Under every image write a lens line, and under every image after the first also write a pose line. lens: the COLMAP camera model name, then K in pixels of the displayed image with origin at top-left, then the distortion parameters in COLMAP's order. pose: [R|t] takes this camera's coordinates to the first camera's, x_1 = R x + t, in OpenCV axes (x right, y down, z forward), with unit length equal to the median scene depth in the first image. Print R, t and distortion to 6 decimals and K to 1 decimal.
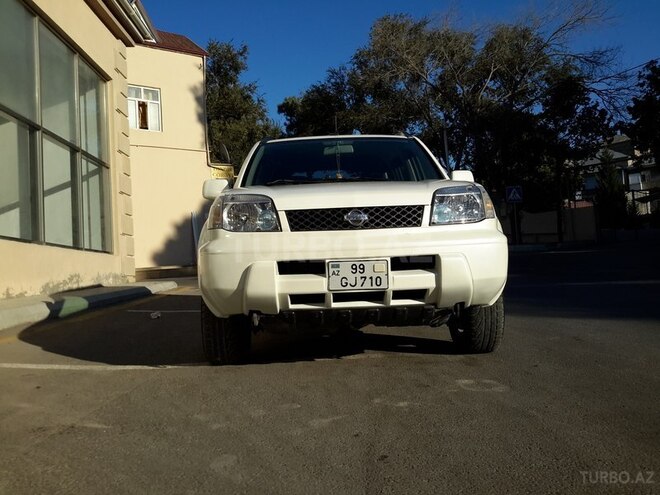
lens RADIAL K [[621.3, 0, 330.0], [0, 621.3, 247.5], [0, 0, 1]] dist [0.079356, -0.213310]
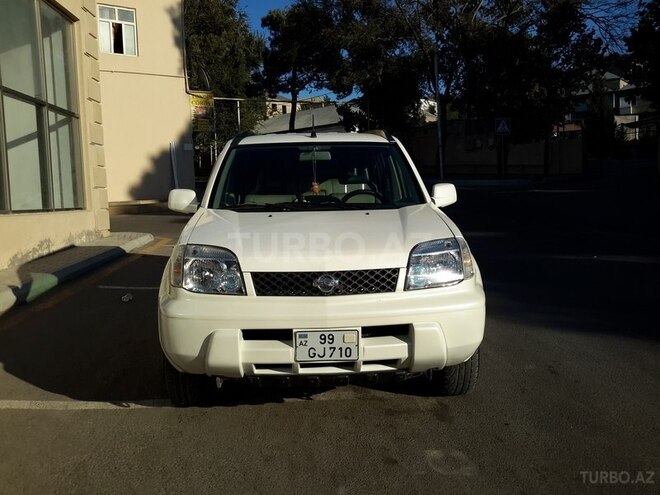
lens RADIAL K [[621.6, 0, 326.2], [0, 621.6, 250.2], [0, 0, 1]] dist [0.072970, -0.196649]
pose [[0.999623, 0.018175, 0.020586, 0.007003], [-0.020908, 0.989729, 0.141419, -0.074077], [-0.017804, -0.141796, 0.989736, 0.025905]]
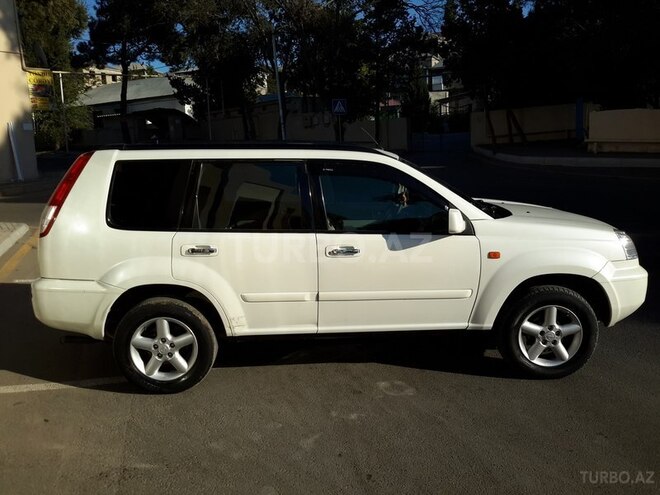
lens RADIAL K [[621.3, 0, 330.0], [0, 621.3, 247.5], [0, 0, 1]] dist [0.079356, -0.213310]
pose [[0.956566, -0.033437, 0.289590, -0.092637], [-0.019156, 0.984043, 0.176896, -0.105253], [-0.290884, -0.174760, 0.940662, -0.072109]]
